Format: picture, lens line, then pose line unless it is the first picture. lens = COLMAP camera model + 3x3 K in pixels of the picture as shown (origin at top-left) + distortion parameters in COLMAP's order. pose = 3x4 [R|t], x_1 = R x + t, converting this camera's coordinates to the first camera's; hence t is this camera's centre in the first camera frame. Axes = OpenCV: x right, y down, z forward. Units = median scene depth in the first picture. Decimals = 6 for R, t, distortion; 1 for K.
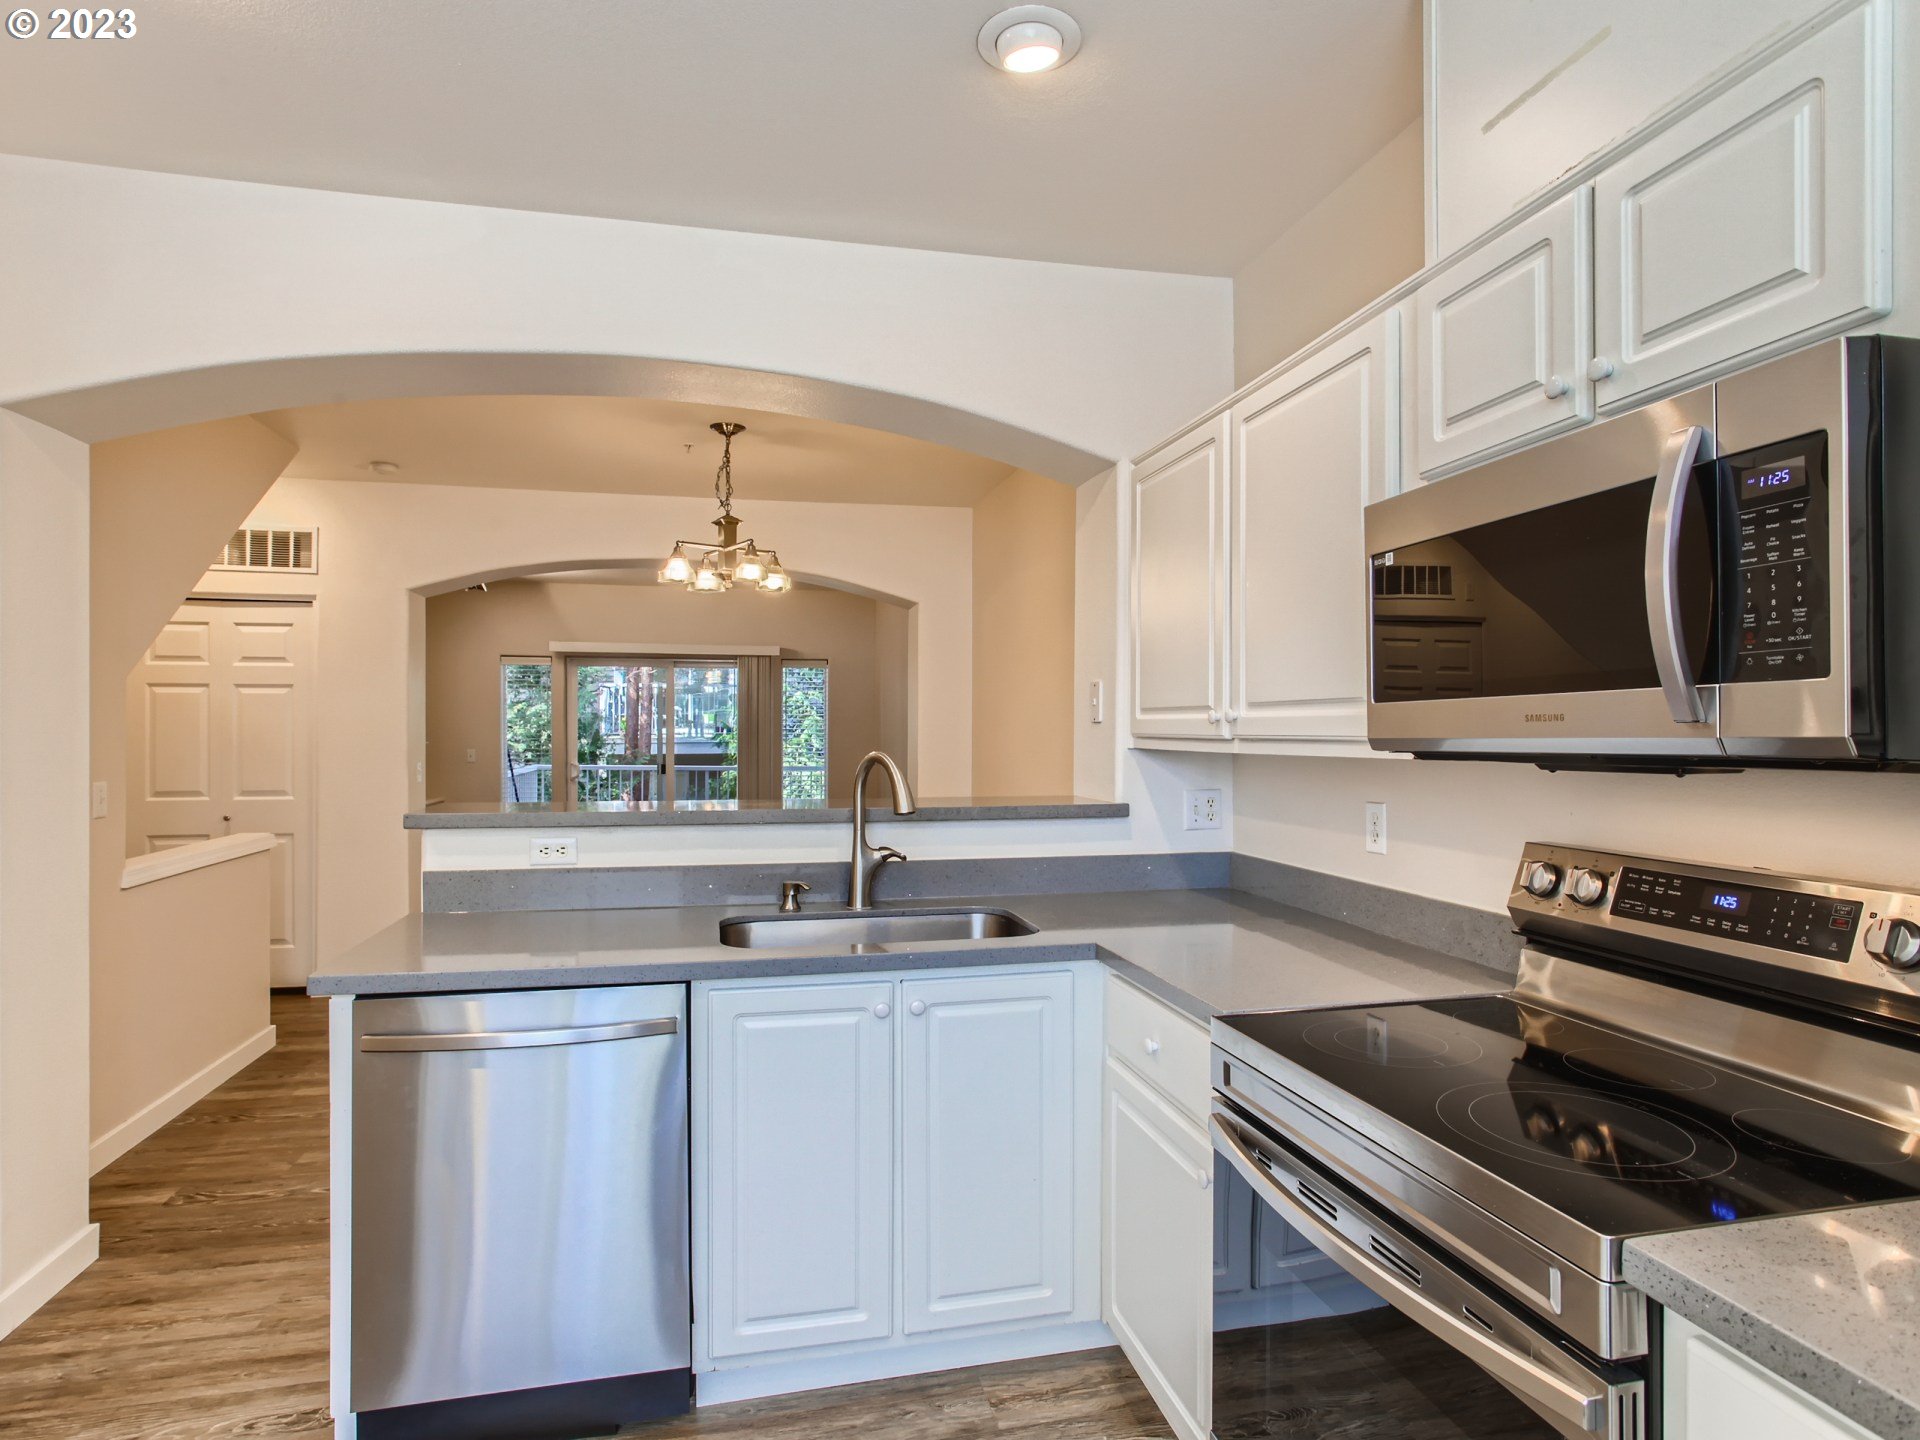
lens RADIAL K [[1039.5, 0, 953.7], [0, 1039.5, 721.8], [0, 0, 1]] dist [-0.036676, 0.018502]
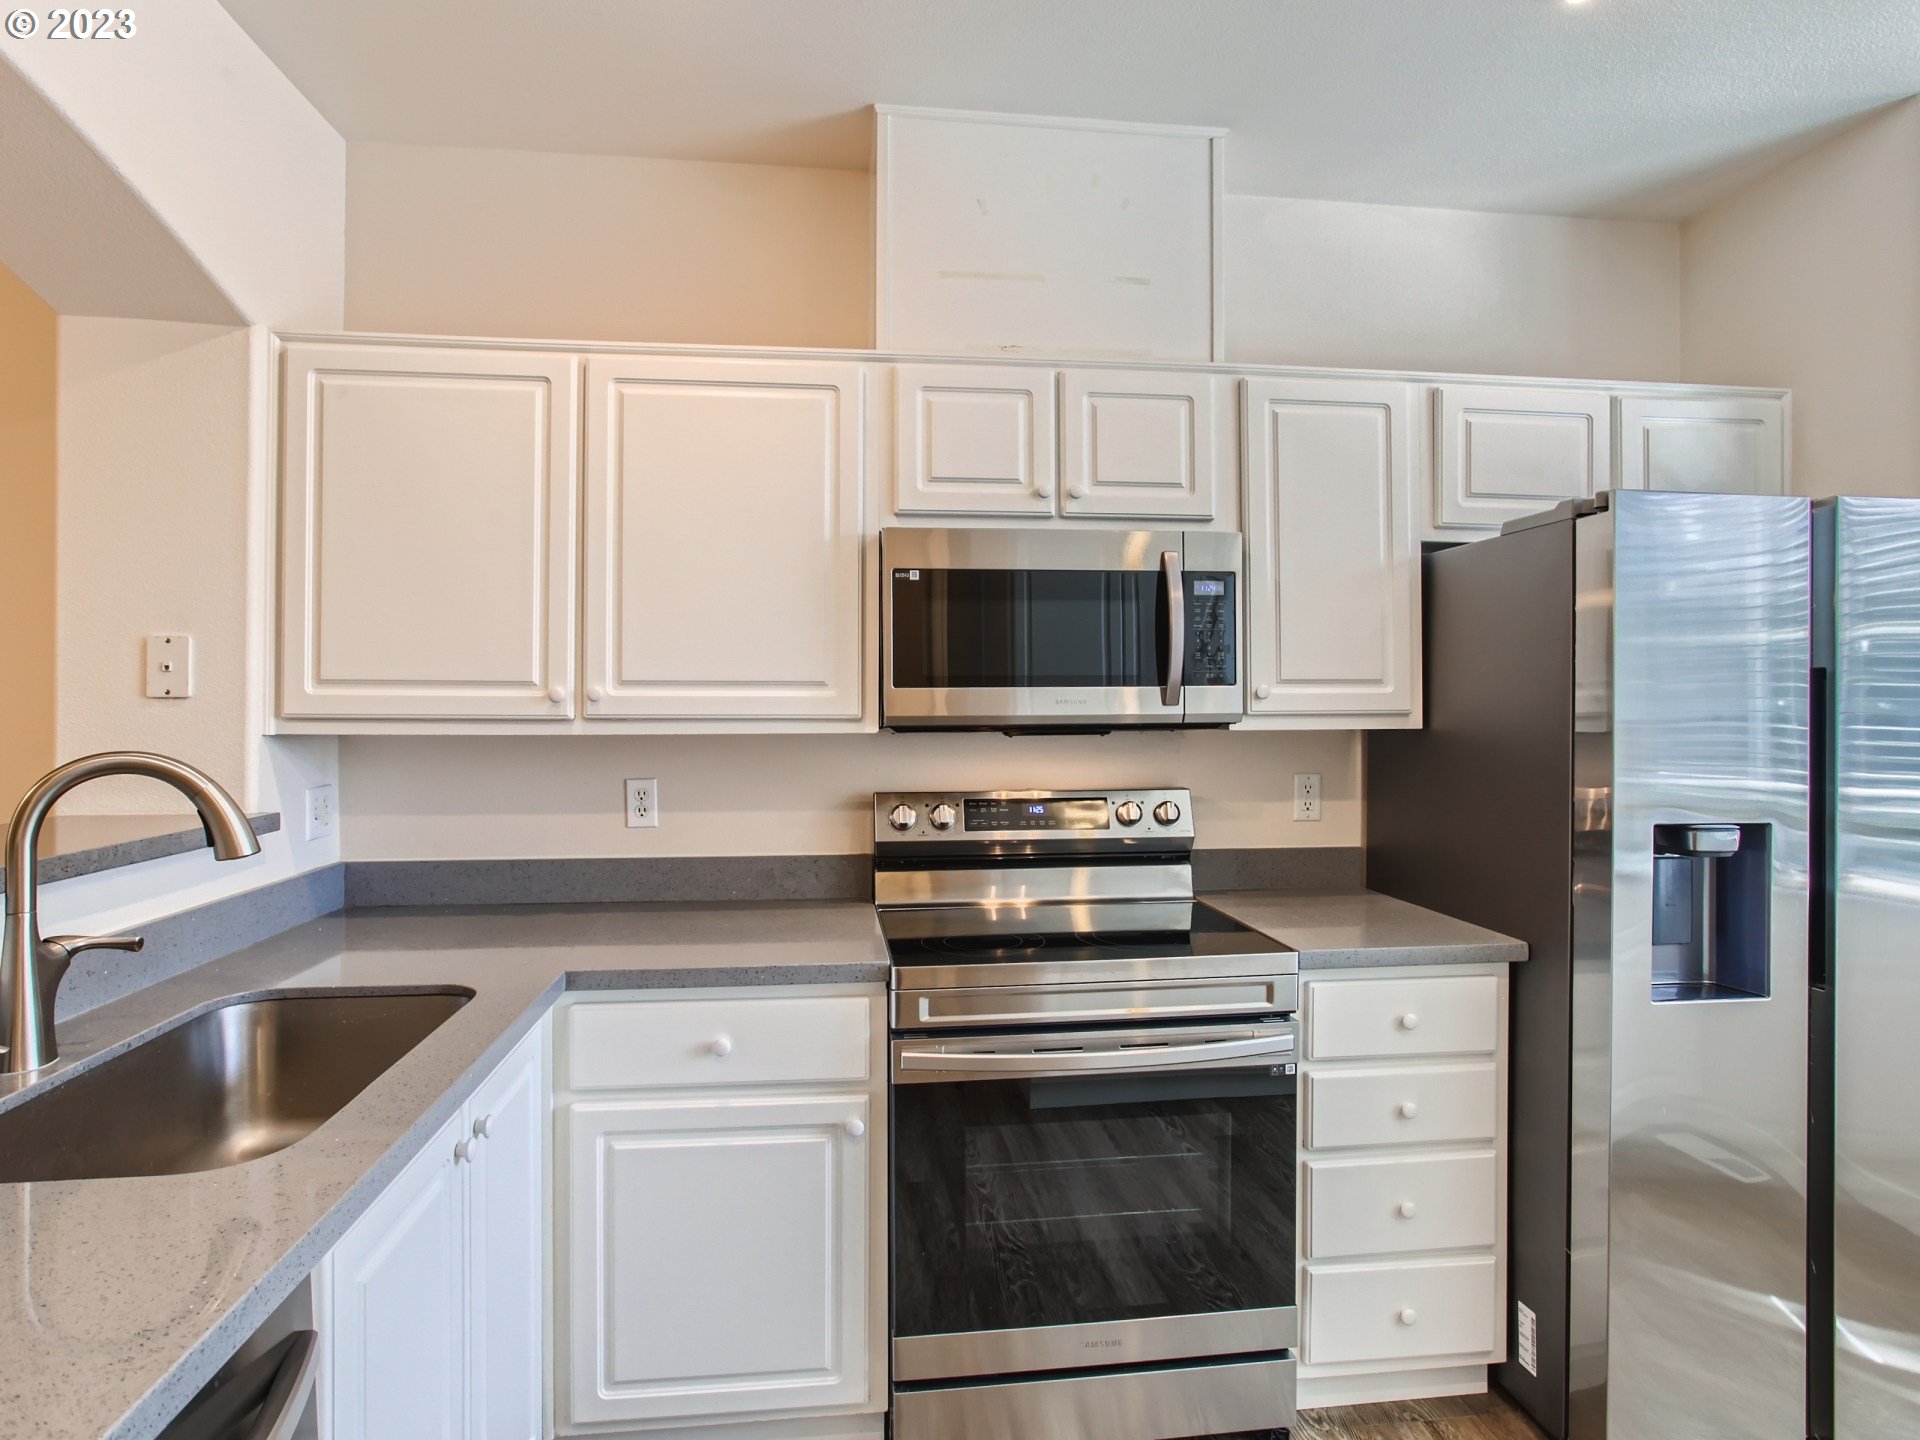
lens RADIAL K [[1039.5, 0, 953.7], [0, 1039.5, 721.8], [0, 0, 1]] dist [-0.036676, 0.018502]
pose [[0.100470, -0.011150, 0.994878, -0.845400], [-0.008345, 0.999893, 0.012049, 0.007164], [-0.994905, -0.009513, 0.100366, 0.821591]]
